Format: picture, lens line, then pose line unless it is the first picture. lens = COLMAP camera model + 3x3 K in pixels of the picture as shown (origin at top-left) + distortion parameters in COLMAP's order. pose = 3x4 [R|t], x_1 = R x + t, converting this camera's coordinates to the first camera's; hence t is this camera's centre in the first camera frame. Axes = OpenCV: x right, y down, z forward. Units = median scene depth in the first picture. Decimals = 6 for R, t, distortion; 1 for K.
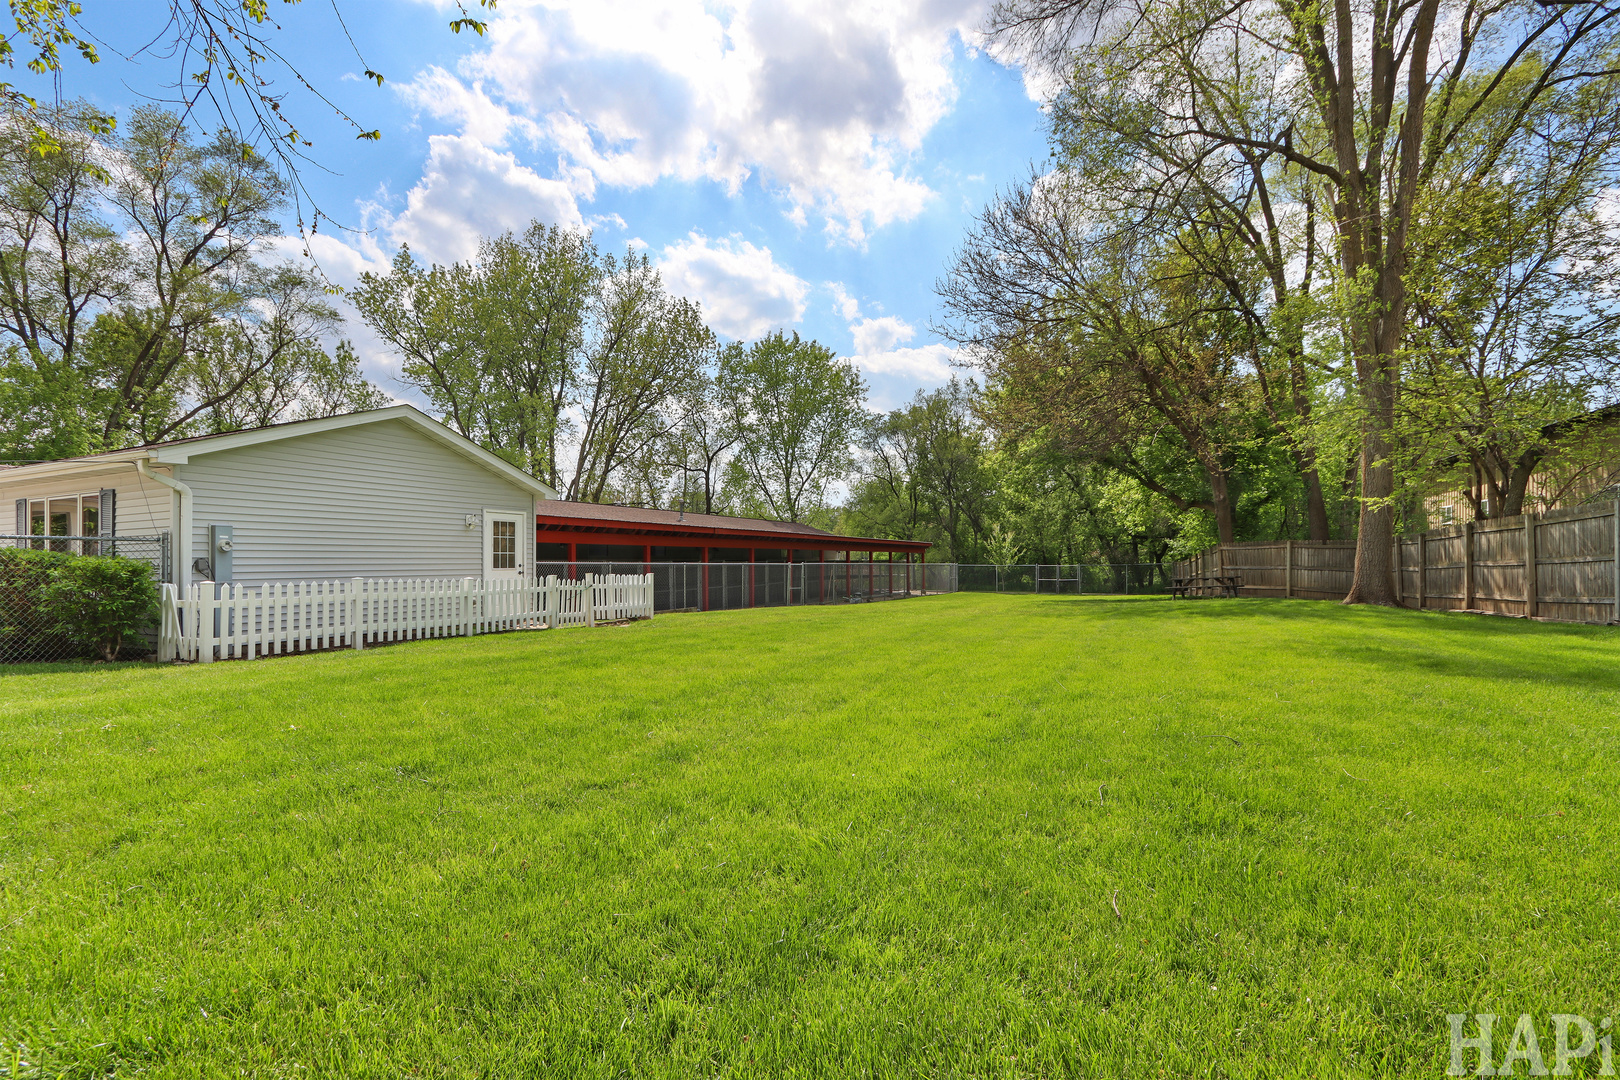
lens RADIAL K [[759.6, 0, 810.0], [0, 759.6, 540.0], [0, 0, 1]] dist [-0.000632, -0.000195]
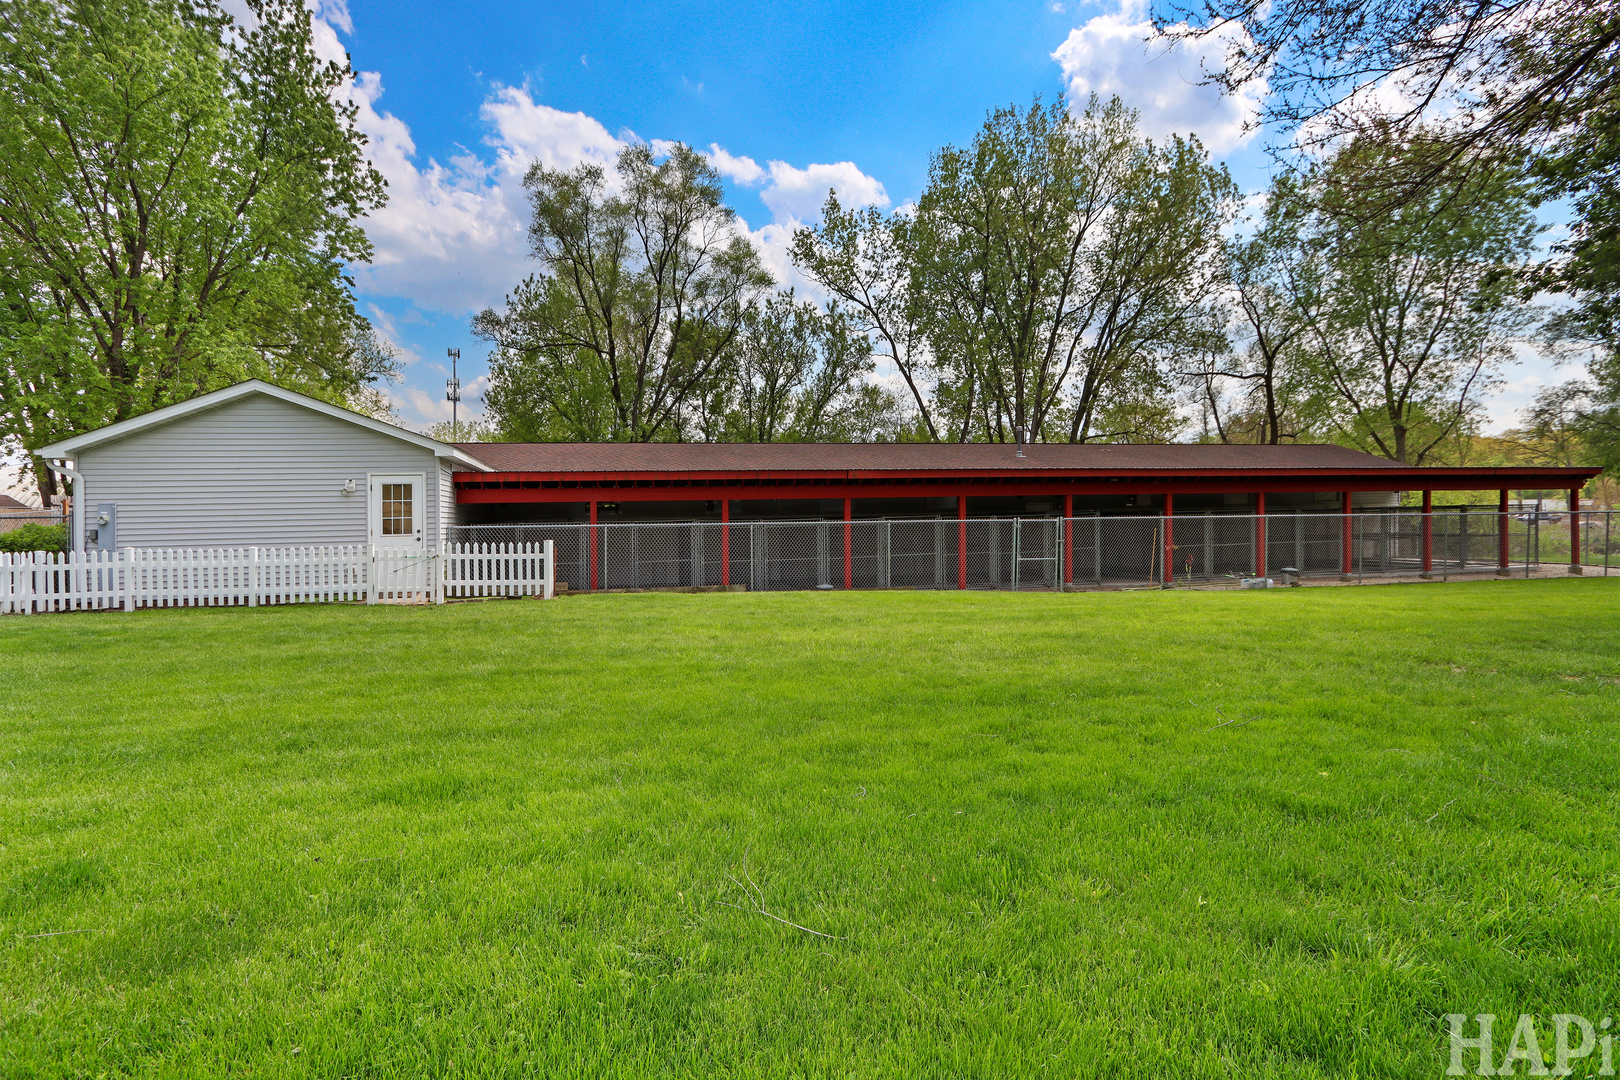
lens RADIAL K [[728.2, 0, 810.0], [0, 728.2, 516.3], [0, 0, 1]] dist [0.000549, 0.000026]
pose [[0.565855, -0.006851, -0.824476, 0.615803], [0.039638, 0.999035, 0.018903, 0.017697], [0.823551, -0.043377, 0.565581, 0.896093]]
